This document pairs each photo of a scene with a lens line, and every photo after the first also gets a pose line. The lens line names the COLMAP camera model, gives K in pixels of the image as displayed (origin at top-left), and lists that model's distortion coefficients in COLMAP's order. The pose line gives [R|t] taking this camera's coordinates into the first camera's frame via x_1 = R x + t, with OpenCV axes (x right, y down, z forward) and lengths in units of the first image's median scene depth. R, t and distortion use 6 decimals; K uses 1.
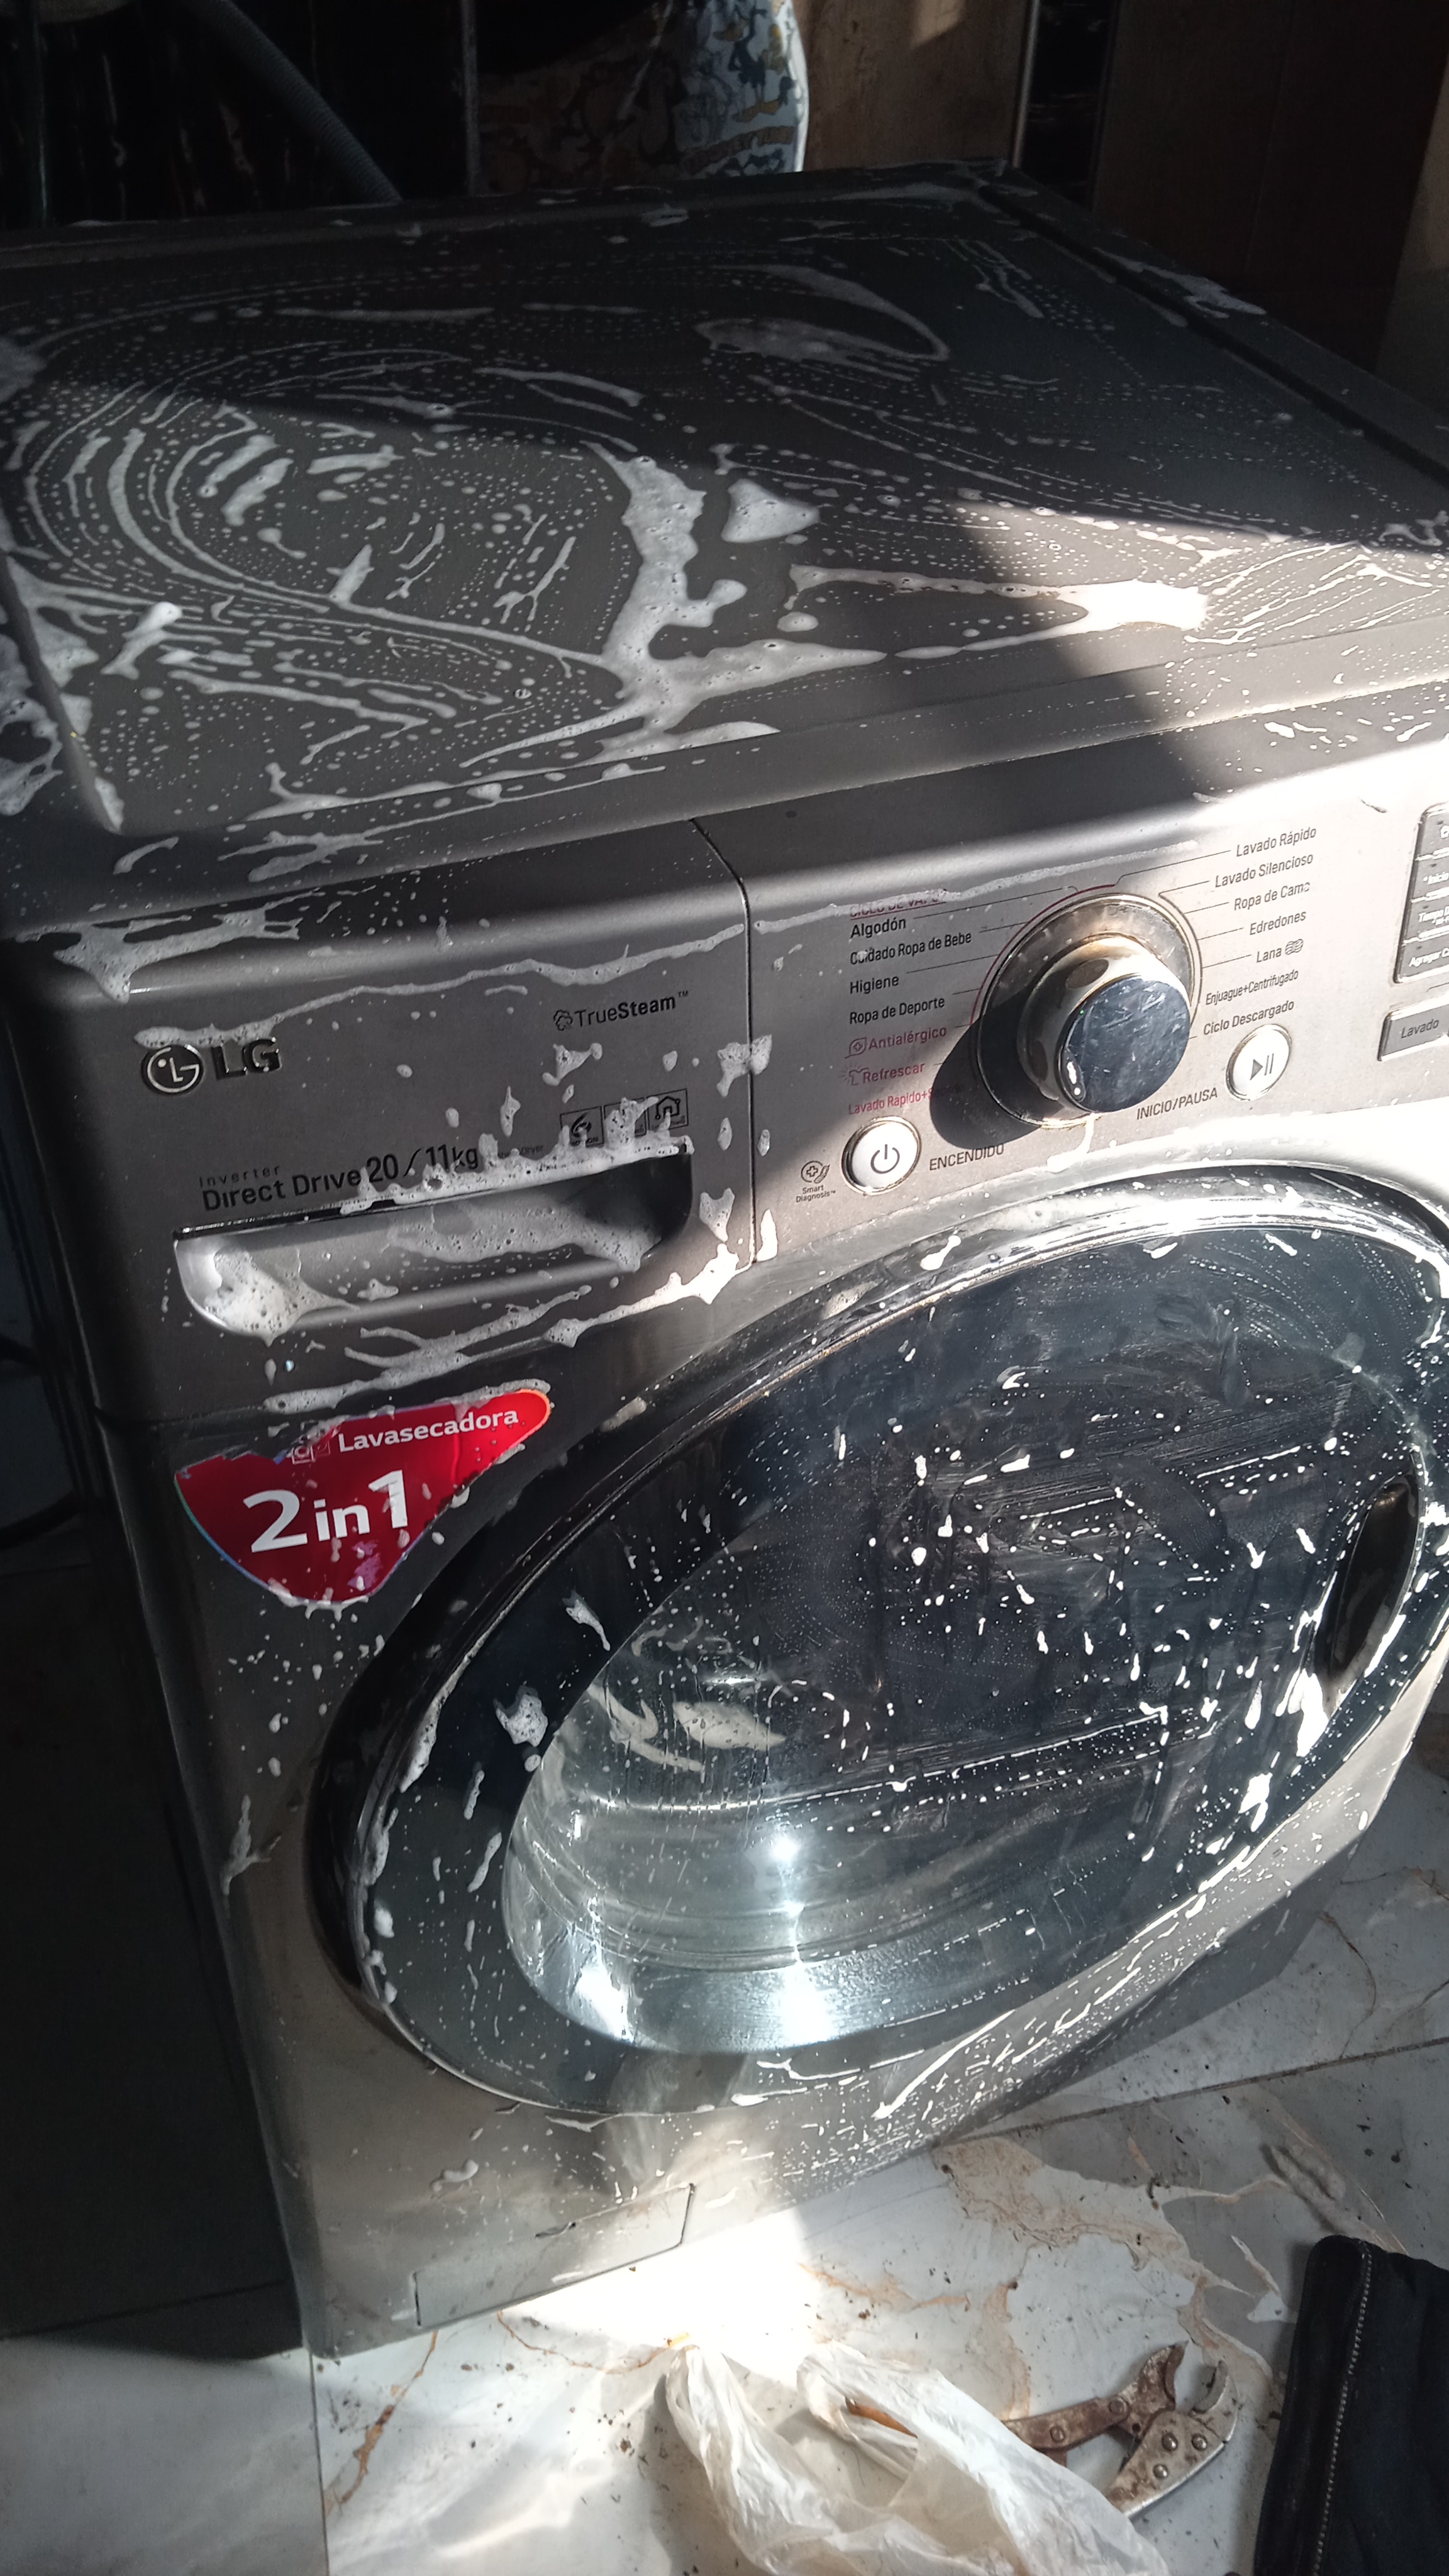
lens RADIAL K [[2136.5, 0, 738.8], [0, 2136.5, 1247.0], [0, 0, 1]] dist [0.058236, -0.072453]
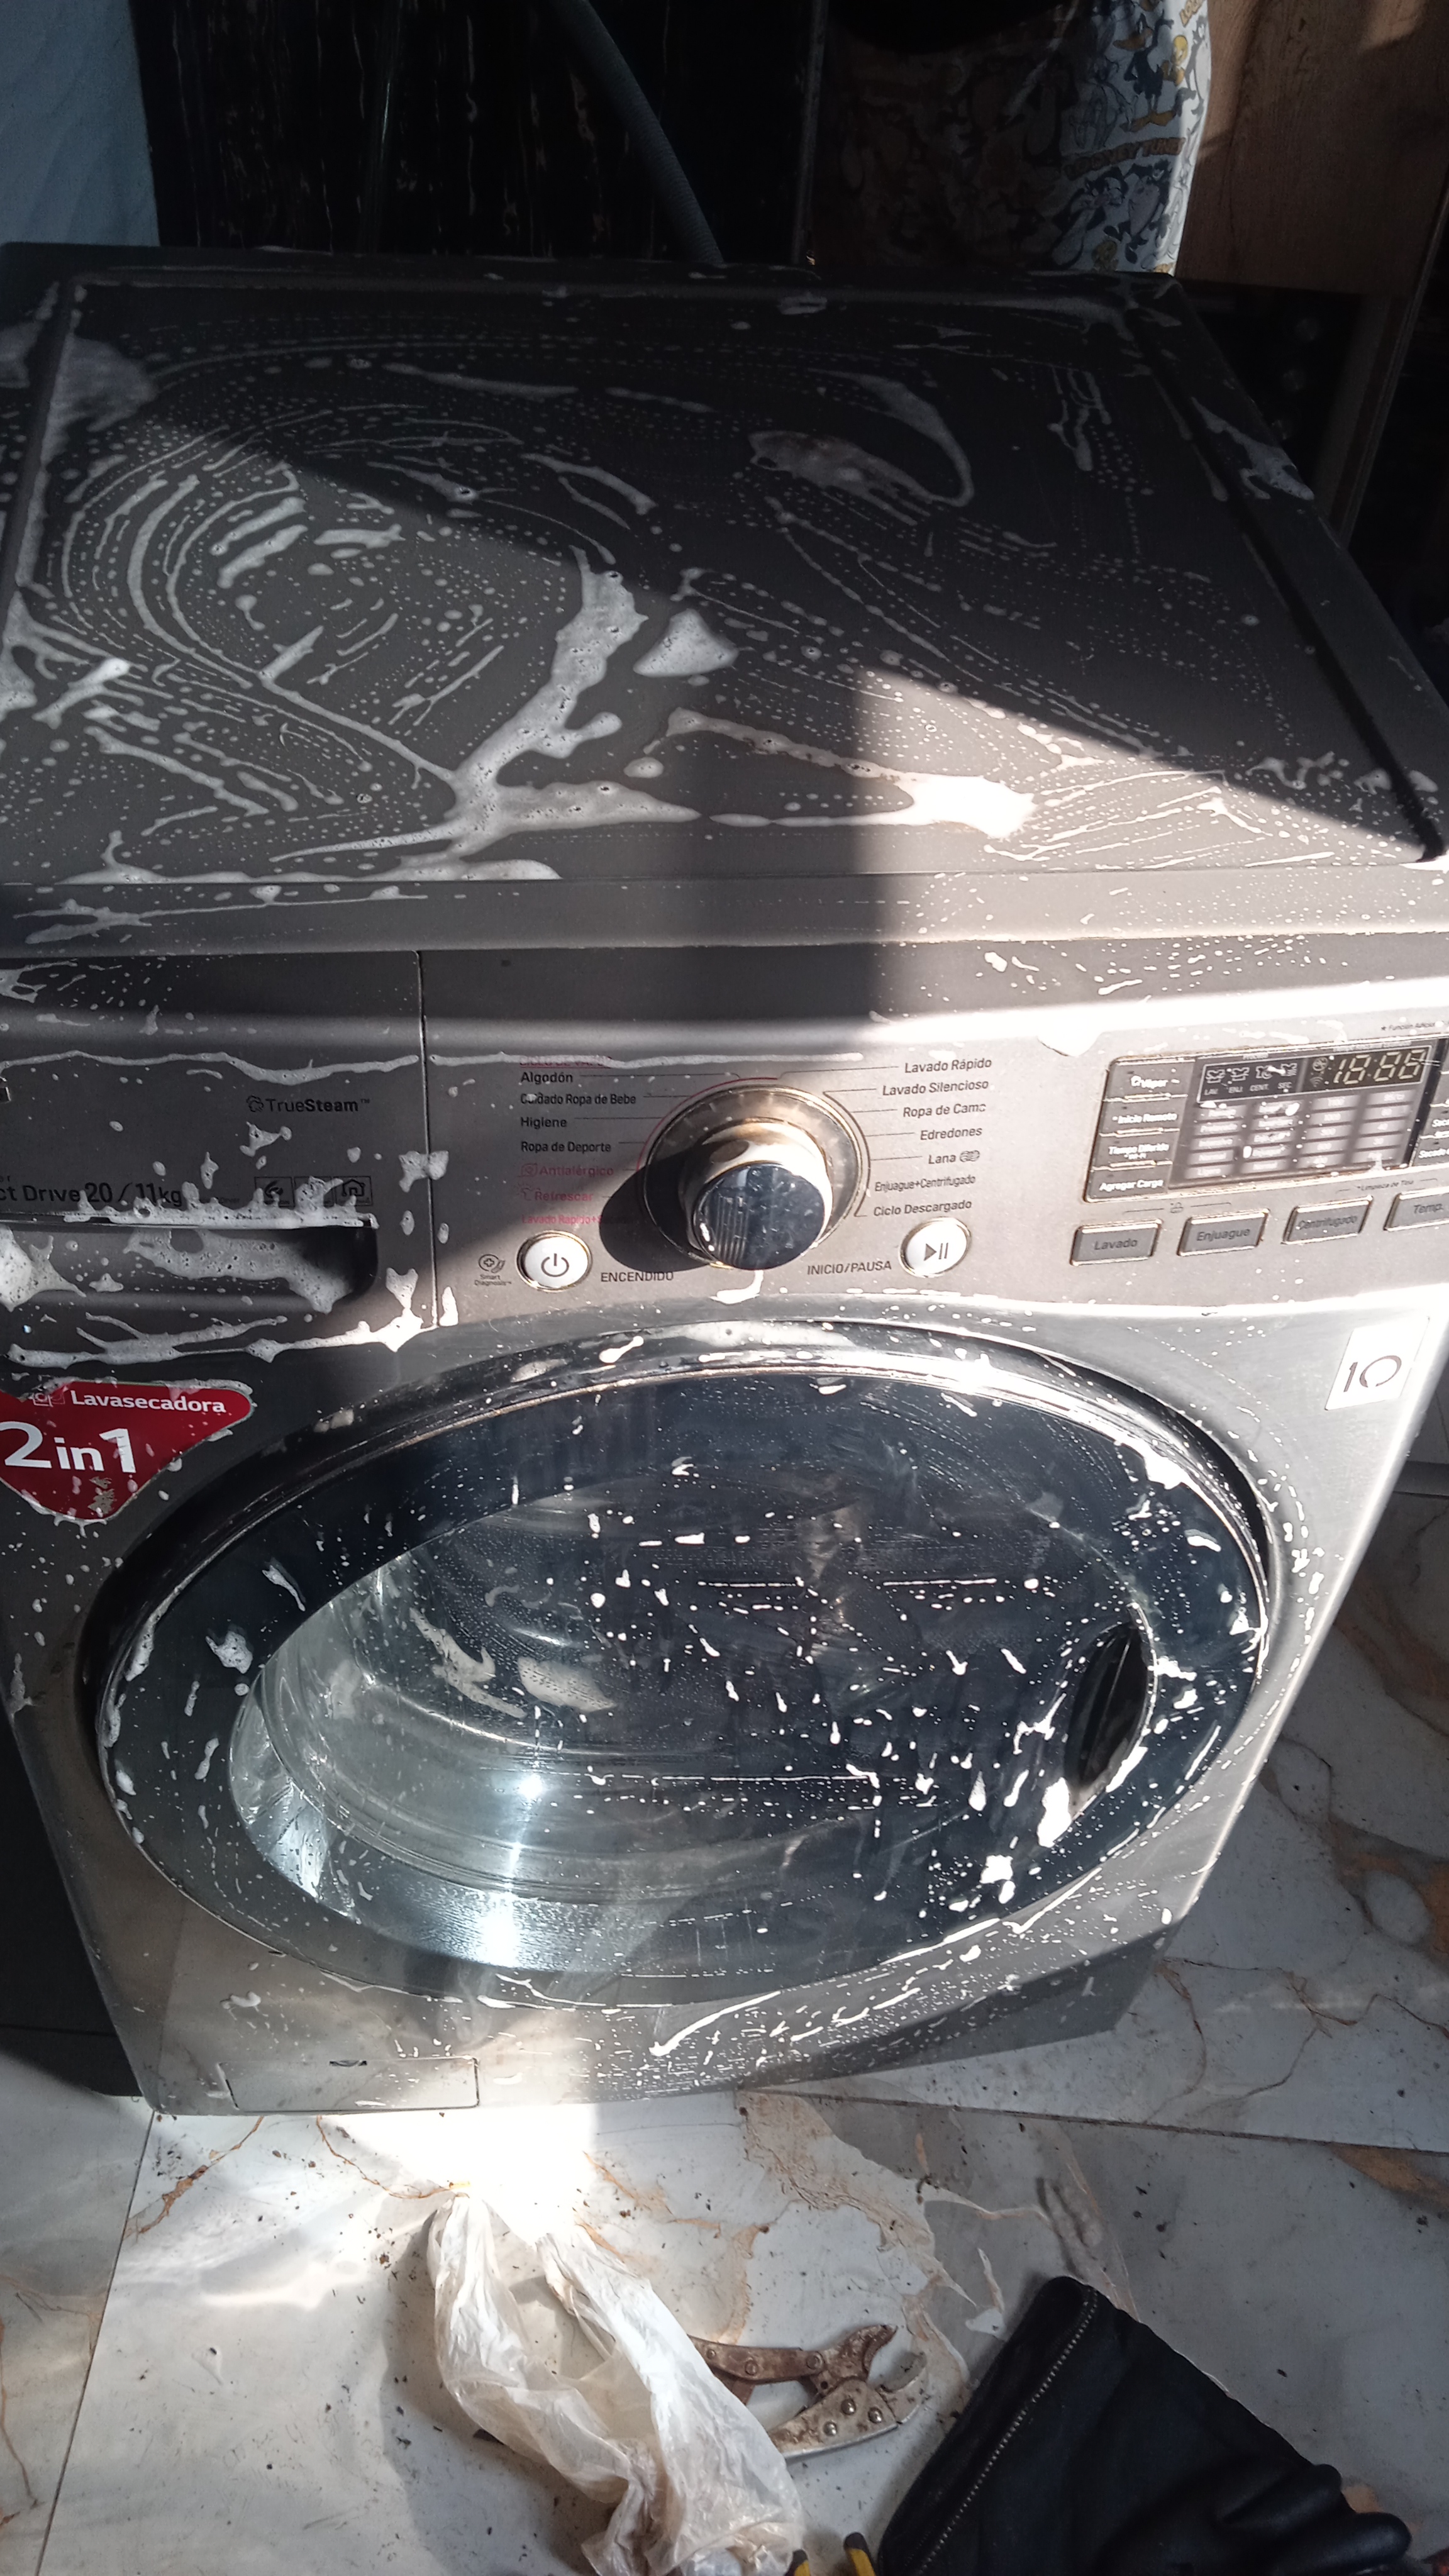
lens RADIAL K [[2136.5, 0, 742.9], [0, 2136.5, 1260.1], [0, 0, 1]] dist [0.058236, -0.072453]
pose [[0.959812, 0.220896, -0.173104, 0.311250], [-0.209798, 0.974449, 0.080209, -0.134899], [0.186399, -0.040669, 0.981632, -0.092927]]
